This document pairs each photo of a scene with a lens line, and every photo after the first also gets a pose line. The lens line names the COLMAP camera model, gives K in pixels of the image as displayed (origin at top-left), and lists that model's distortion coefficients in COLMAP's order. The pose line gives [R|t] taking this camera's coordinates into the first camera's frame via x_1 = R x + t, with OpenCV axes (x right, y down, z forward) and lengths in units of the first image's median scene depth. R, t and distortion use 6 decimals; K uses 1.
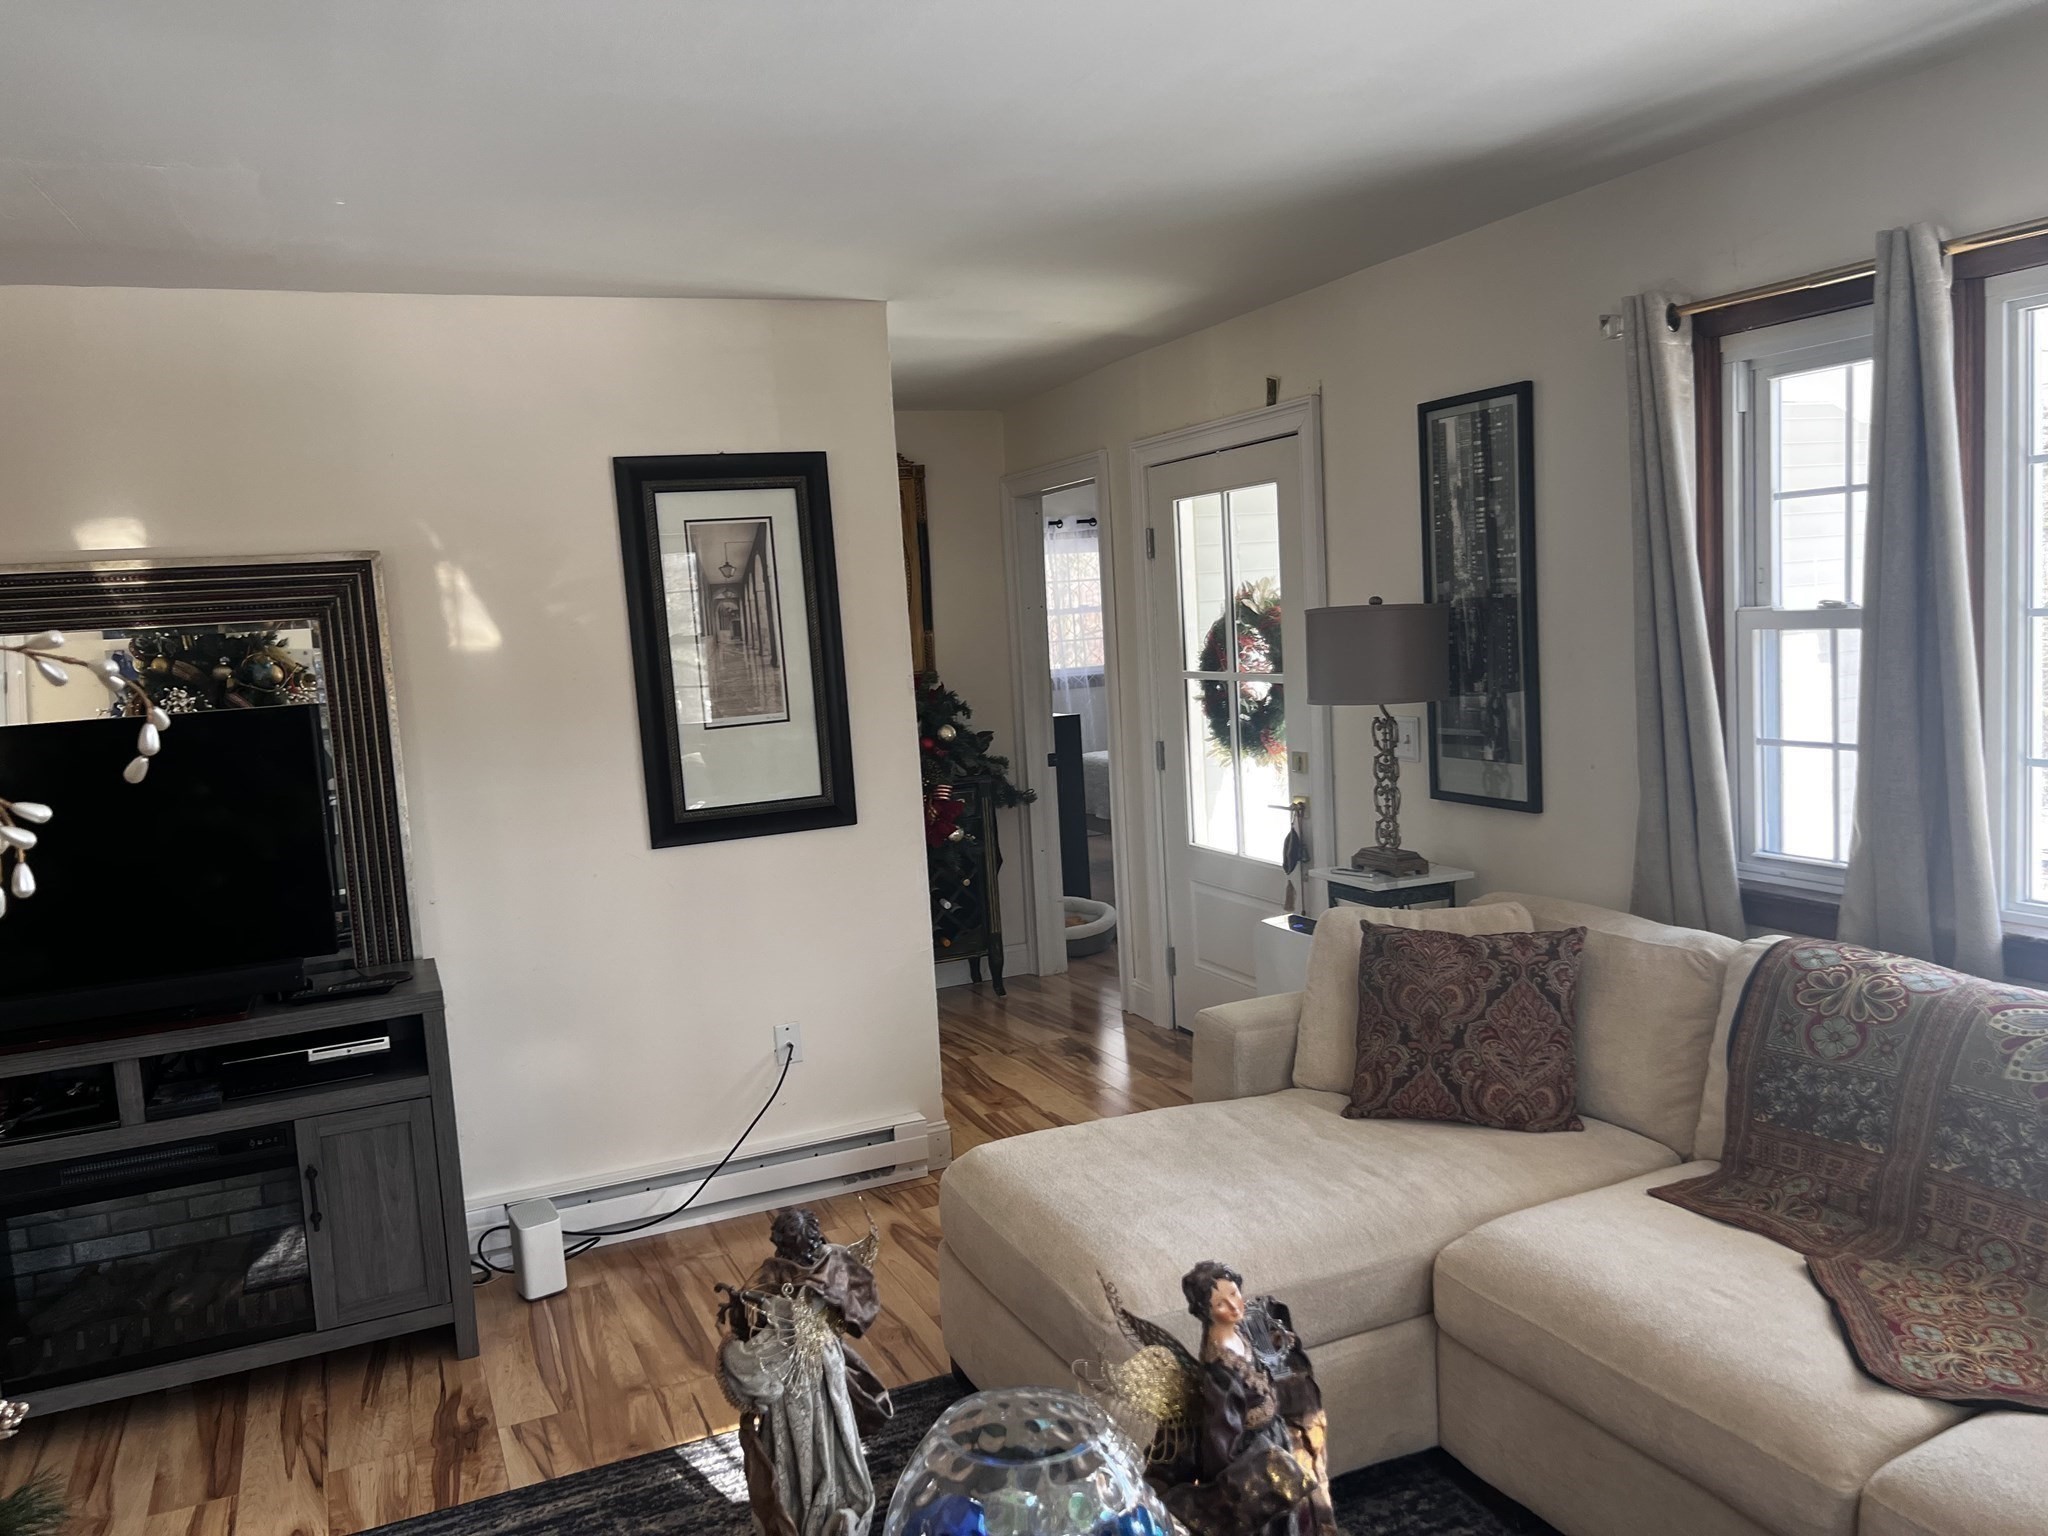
lens RADIAL K [[1538.5, 0, 1011.6], [0, 1538.5, 769.1], [0, 0, 1]] dist [0.055872, -0.041353]
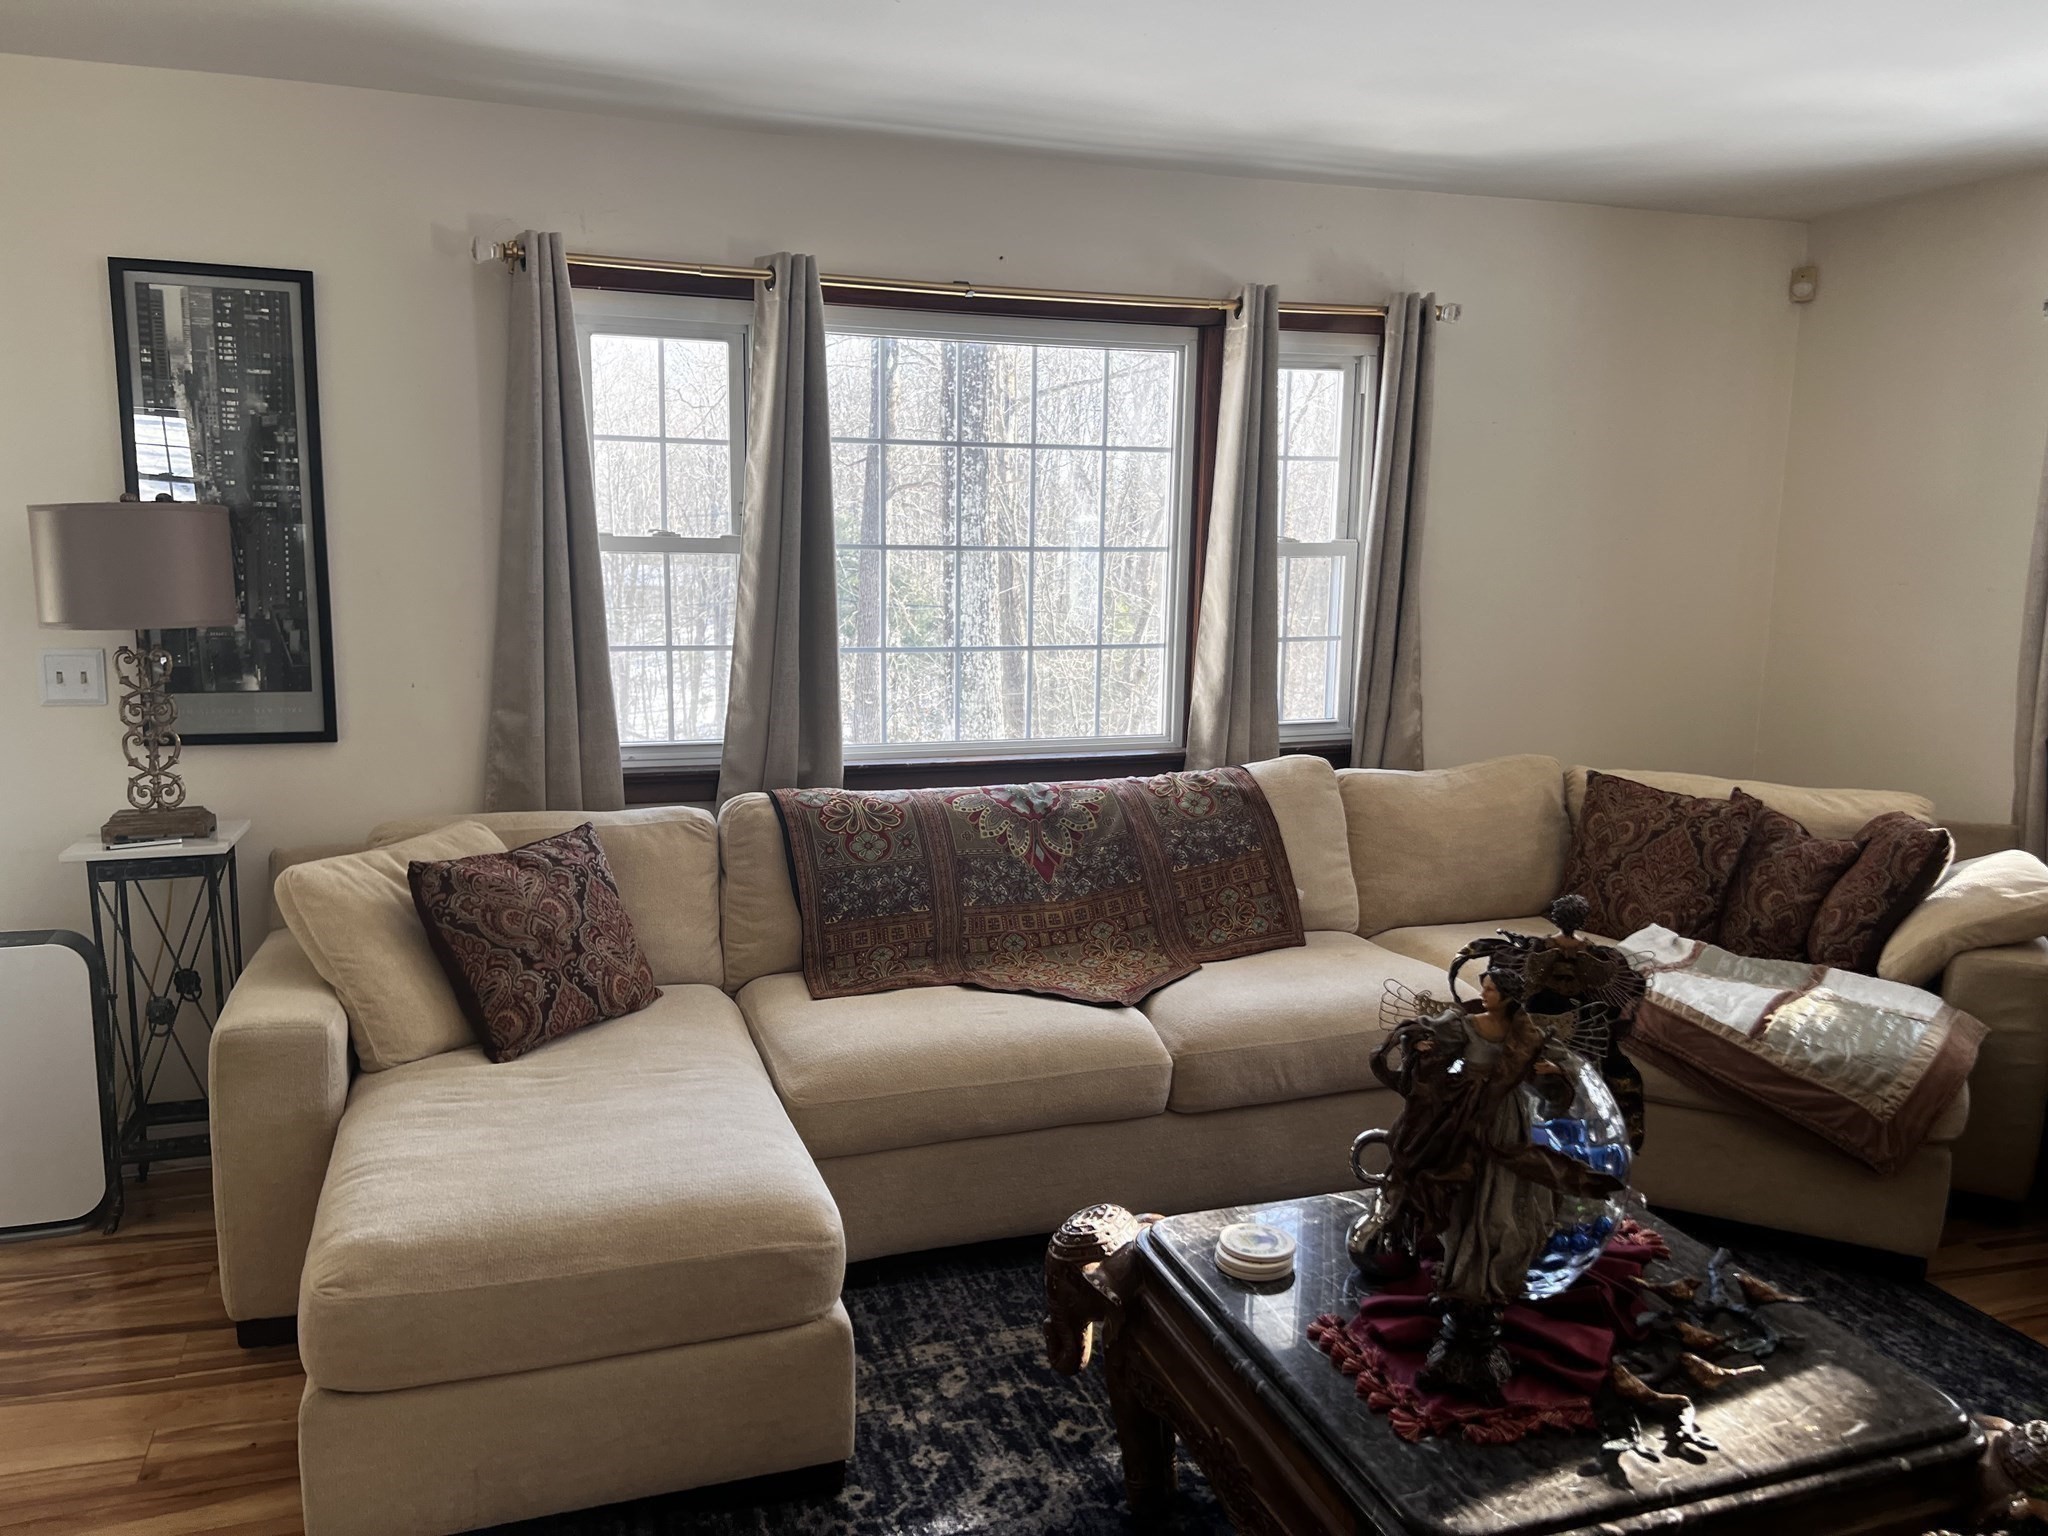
lens RADIAL K [[1538.5, 0, 1014.2], [0, 1538.5, 768.8], [0, 0, 1]] dist [0.055872, -0.041353]
pose [[0.092712, -0.102350, 0.990419, -0.662191], [0.082333, 0.992084, 0.094815, -0.012589], [-0.992283, 0.072754, 0.100405, 0.594537]]
